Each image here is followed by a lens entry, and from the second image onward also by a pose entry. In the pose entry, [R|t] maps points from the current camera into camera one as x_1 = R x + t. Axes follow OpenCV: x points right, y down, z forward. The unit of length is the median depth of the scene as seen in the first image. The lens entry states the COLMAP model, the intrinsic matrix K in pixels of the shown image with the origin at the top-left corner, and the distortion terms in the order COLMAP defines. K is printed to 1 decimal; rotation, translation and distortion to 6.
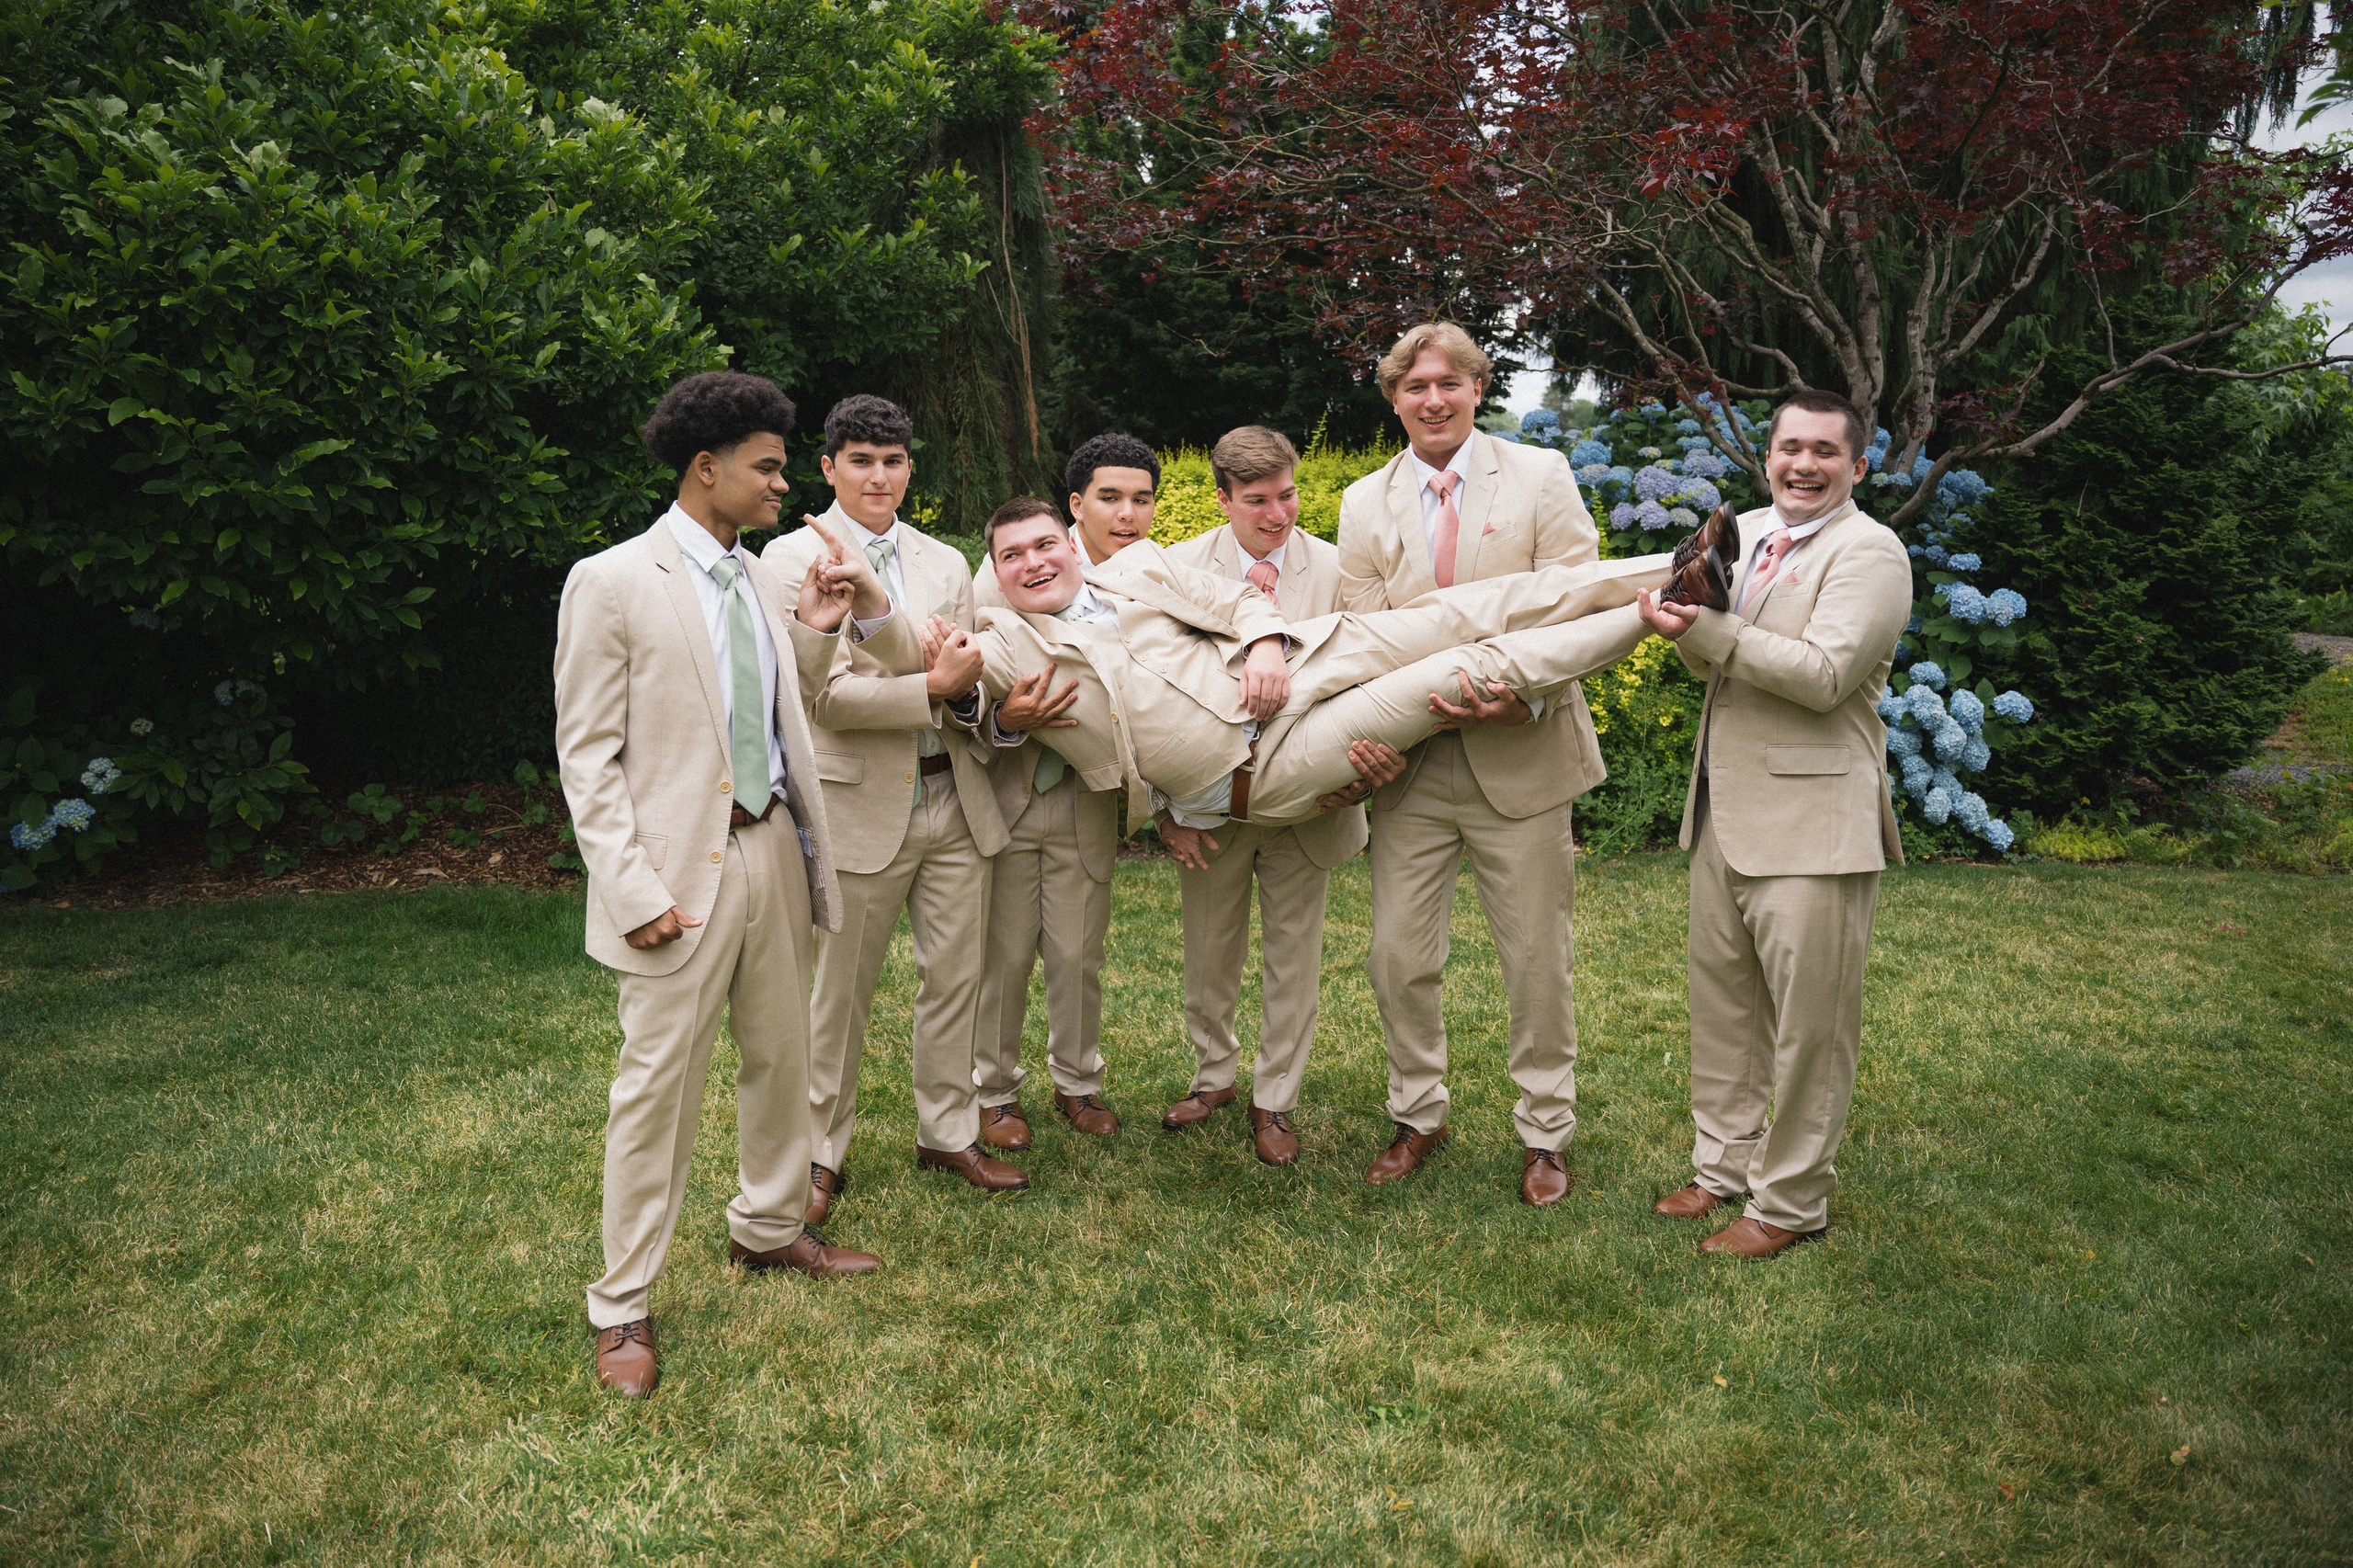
lens RADIAL K [[1630.7, 0, 1173.5], [0, 1630.7, 783.5], [0, 0, 1]] dist [-0.146013, 0.083386]
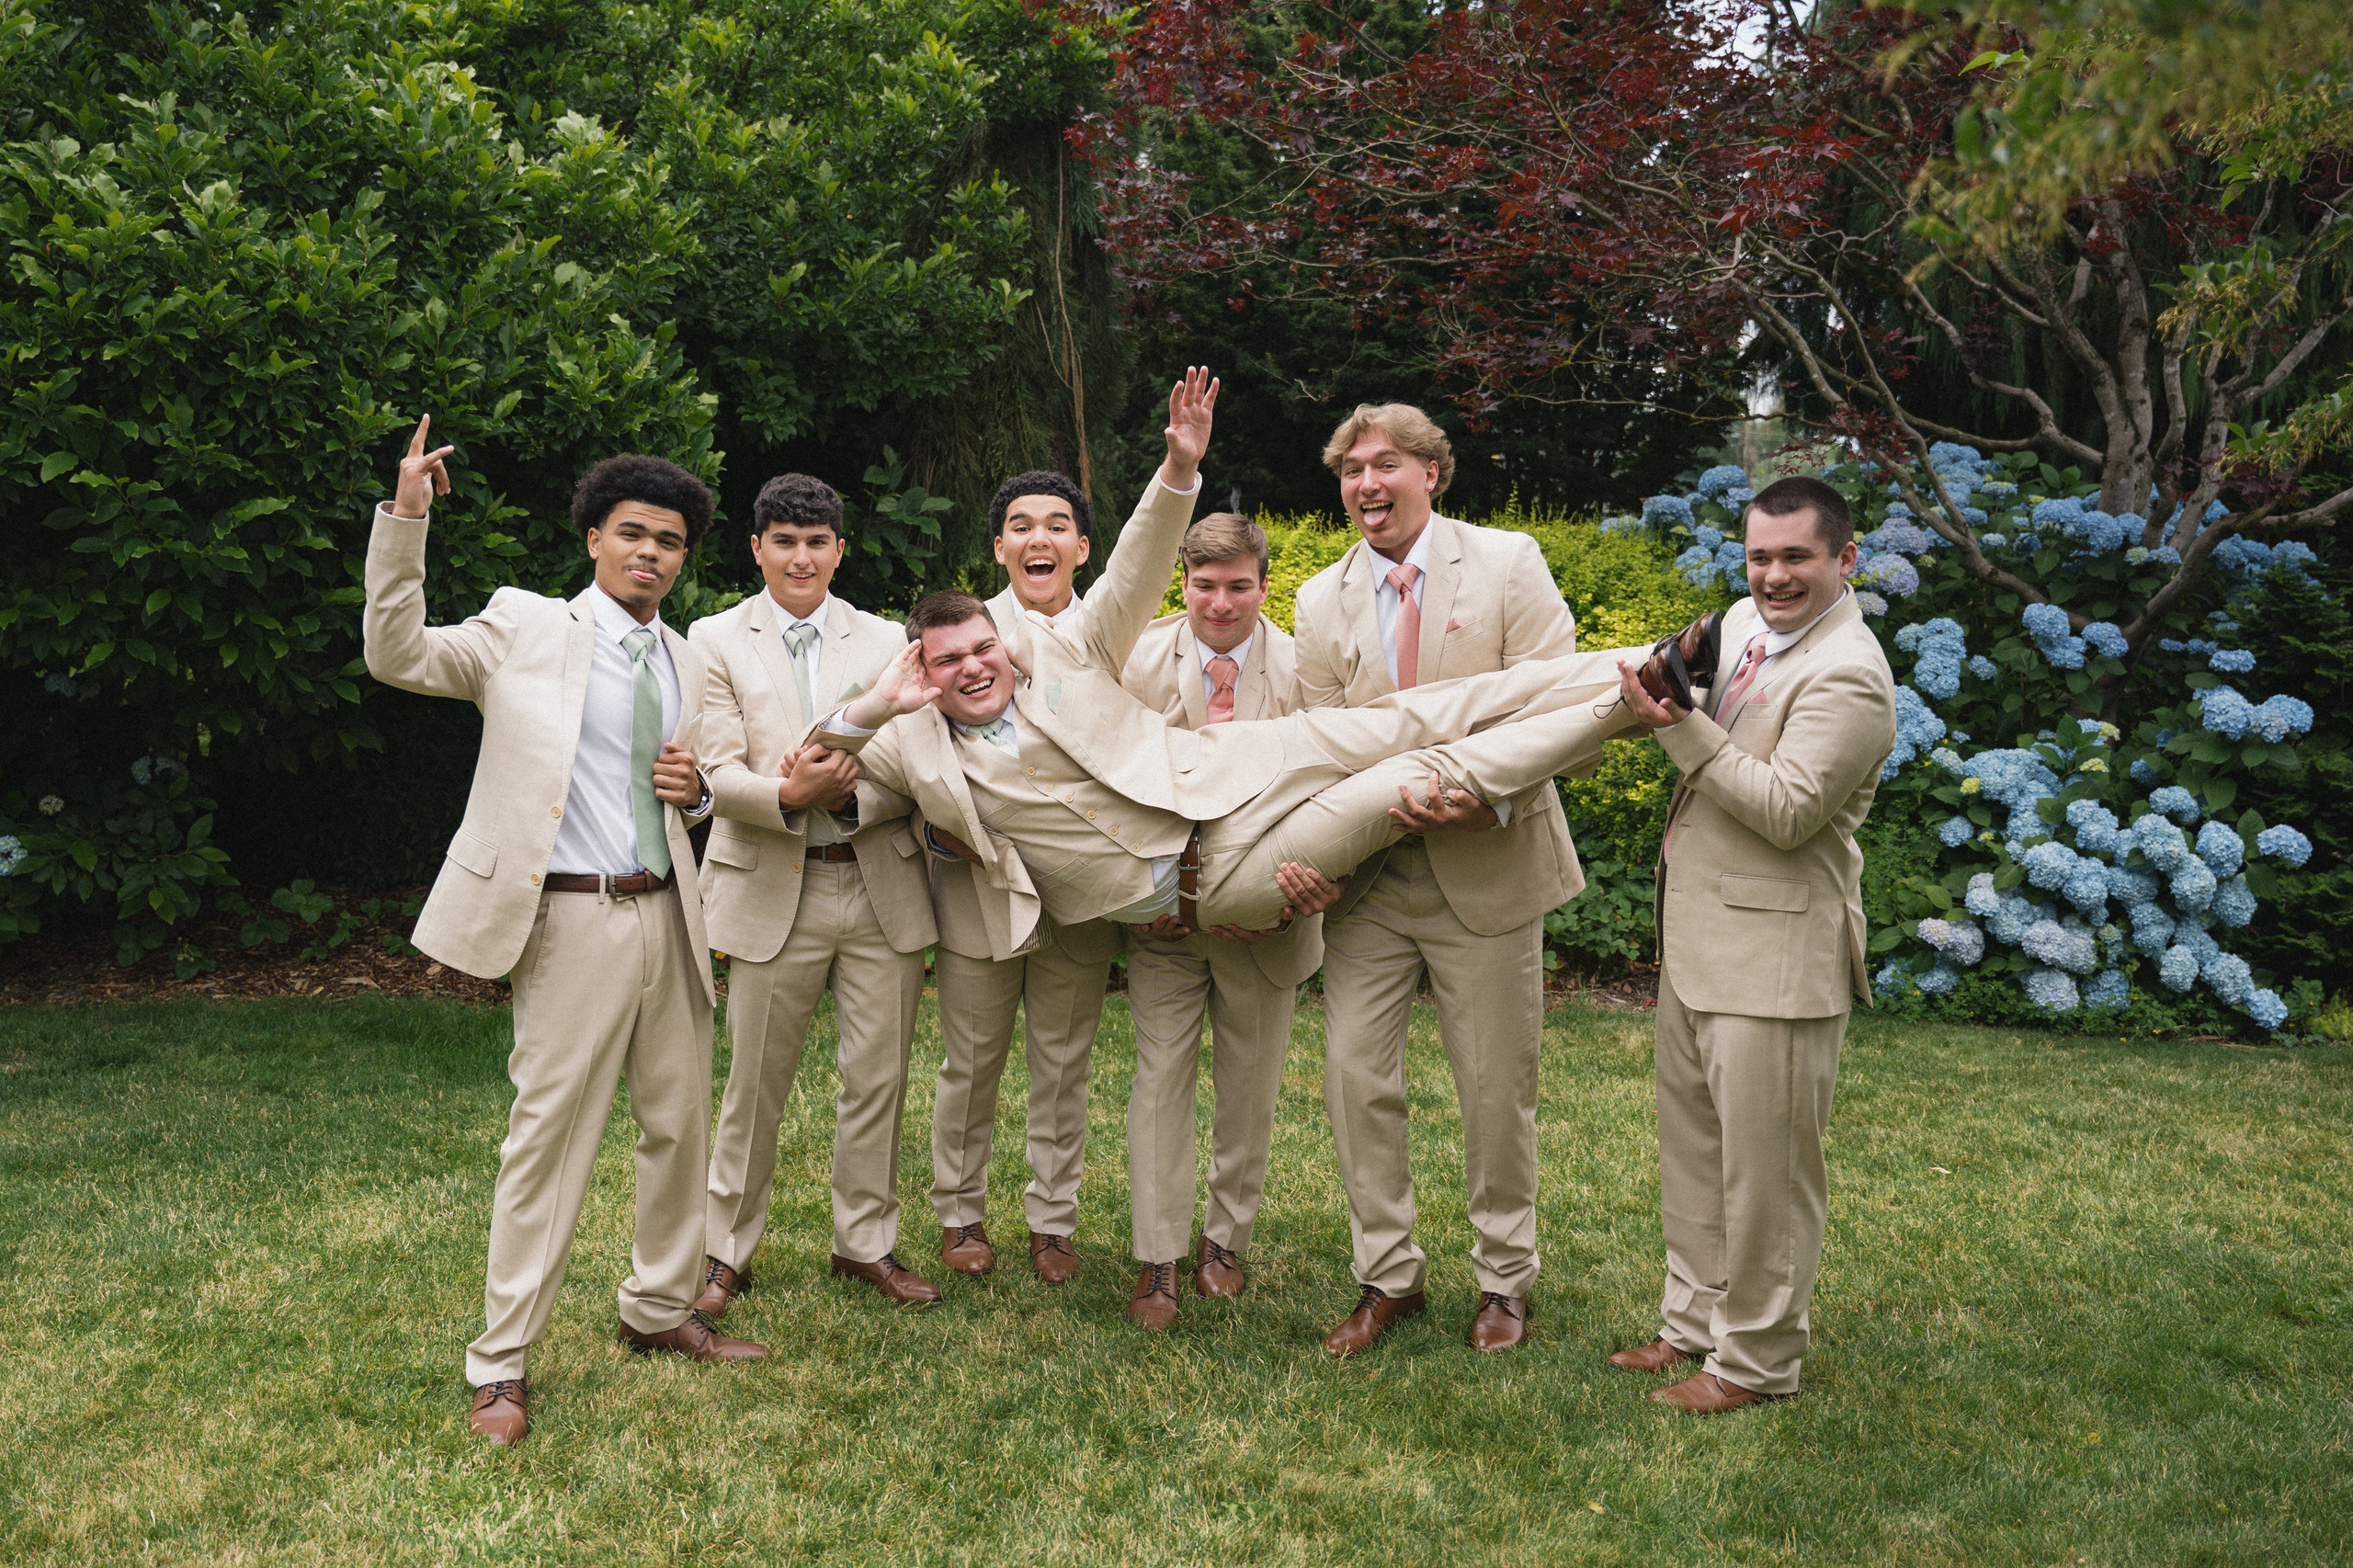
lens RADIAL K [[2231.3, 0, 1086.5], [0, 2231.3, 836.9], [0, 0, 1]] dist [-0.064509, 0.000000]
pose [[0.990695, 0.027983, -0.133194, 0.103894], [-0.034766, 0.998200, -0.048877, 0.025219], [0.131586, 0.053053, 0.989884, -0.189949]]
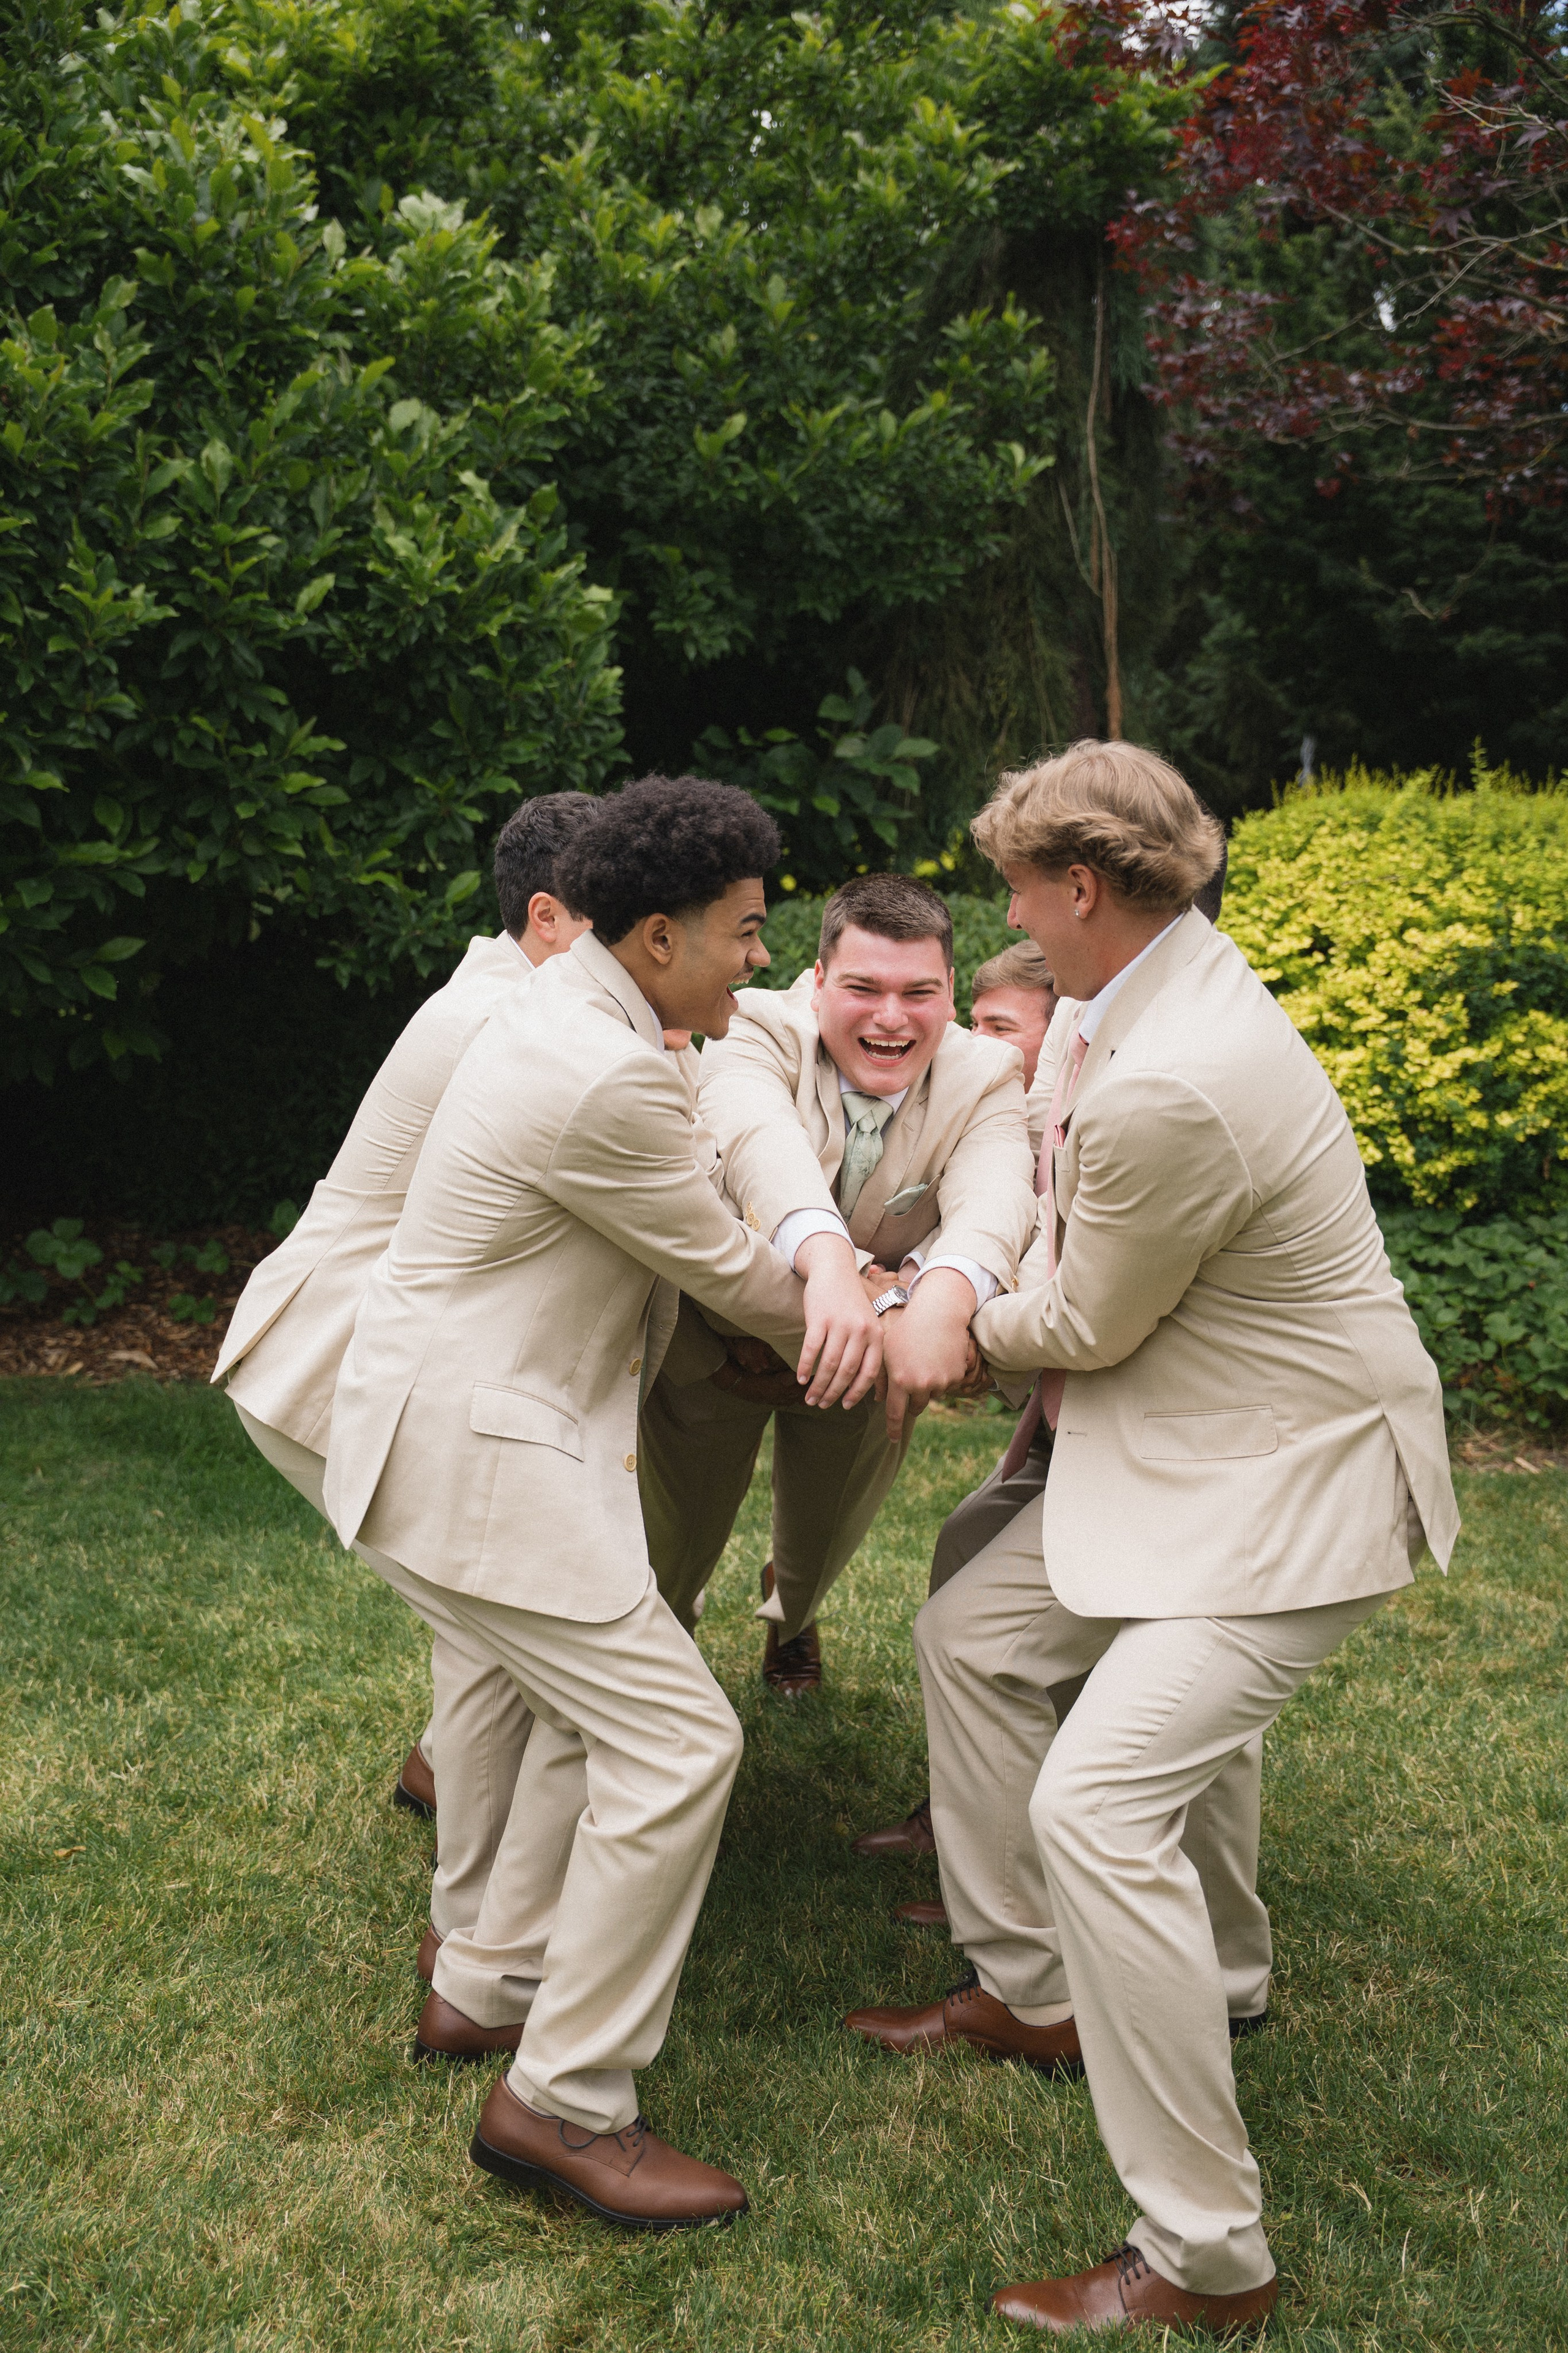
lens RADIAL K [[2442.2, 0, 784.9], [0, 2442.2, 1174.3], [0, 0, 1]] dist [0.019309, 0.000000]
pose [[0.963693, 0.070831, -0.257448, 0.067332], [-0.078336, 0.996746, -0.019001, -0.026271], [0.255264, 0.038479, 0.966105, 0.075769]]
